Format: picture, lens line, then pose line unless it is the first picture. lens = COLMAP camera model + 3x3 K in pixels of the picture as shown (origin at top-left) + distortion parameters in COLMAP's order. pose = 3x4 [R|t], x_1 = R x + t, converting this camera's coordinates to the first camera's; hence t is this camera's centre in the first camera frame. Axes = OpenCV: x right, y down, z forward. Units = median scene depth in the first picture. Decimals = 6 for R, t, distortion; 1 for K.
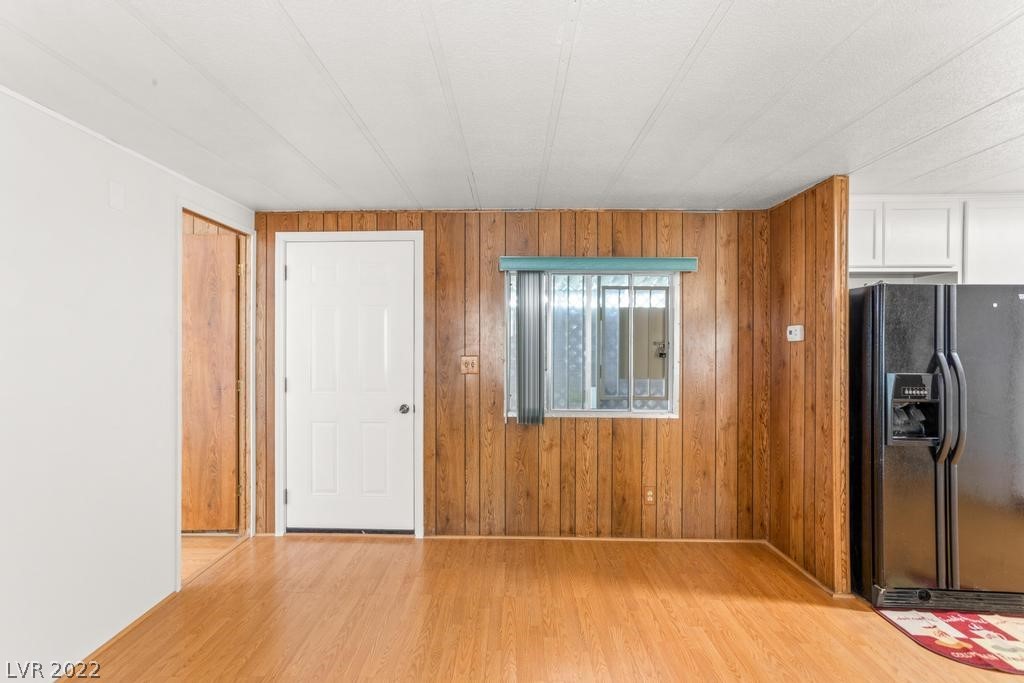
lens RADIAL K [[487.4, 0, 500.9], [0, 487.4, 339.4], [0, 0, 1]] dist [-0.032080, 0.034035]
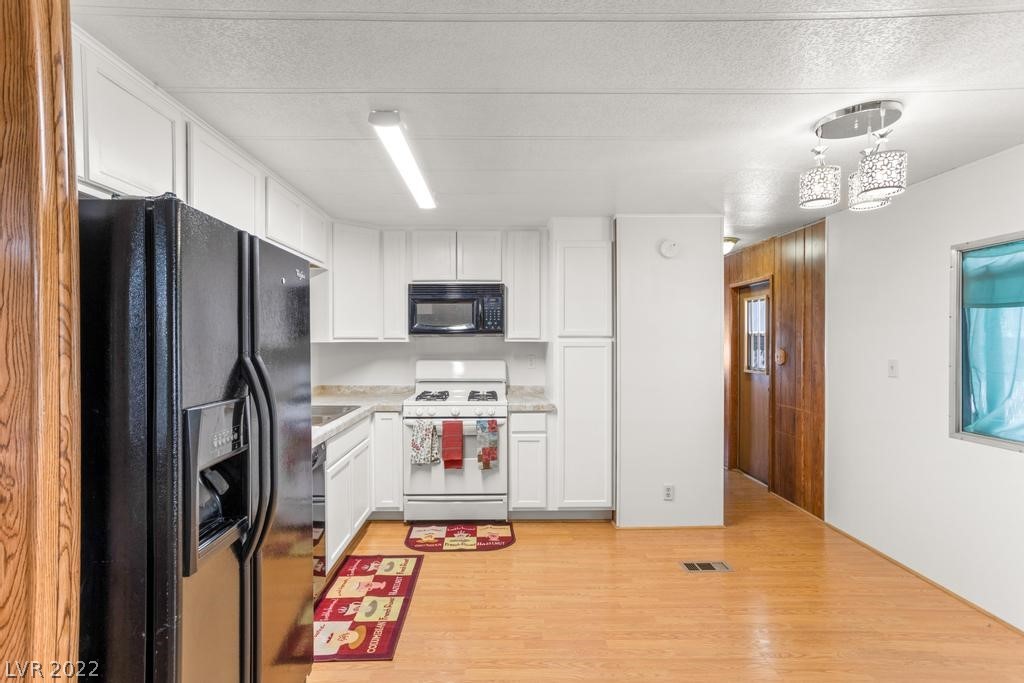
lens RADIAL K [[487.4, 0, 503.3], [0, 487.4, 342.2], [0, 0, 1]] dist [-0.032080, 0.034035]
pose [[-0.035960, -0.010892, 0.999294, 0.260495], [0.003444, 0.999933, 0.011023, 0.003994], [-0.999347, 0.003838, -0.035920, 0.537819]]
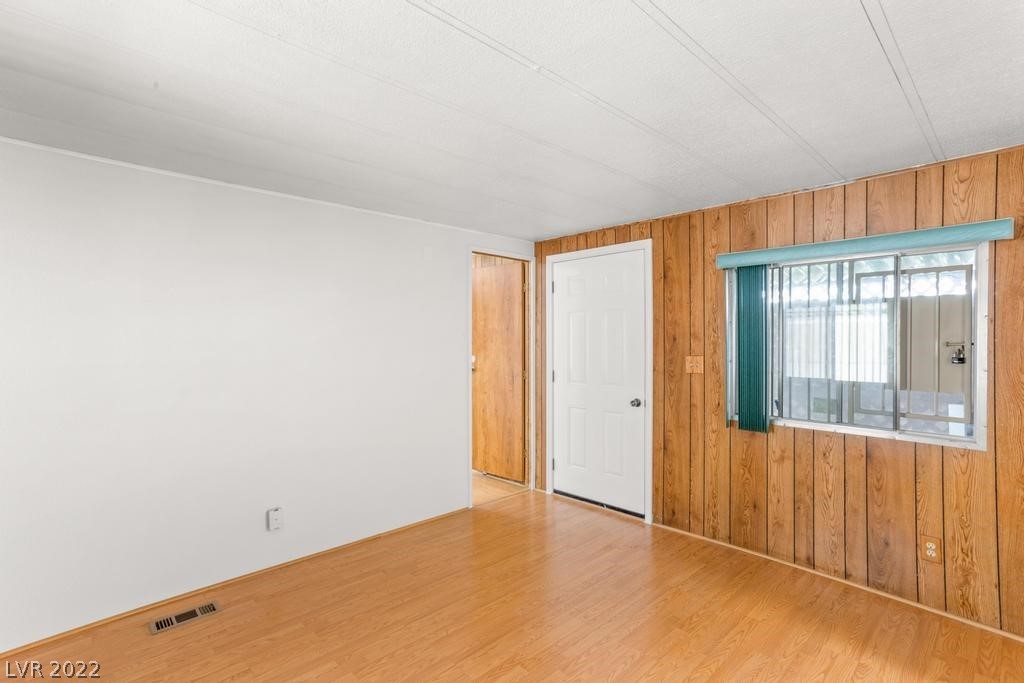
lens RADIAL K [[487.4, 0, 503.5], [0, 487.4, 341.1], [0, 0, 1]] dist [-0.032080, 0.034035]
pose [[0.705793, -0.001884, -0.708416, 0.372704], [0.000228, 0.999997, -0.002432, 0.006034], [0.708419, 0.001554, 0.705791, 0.008704]]
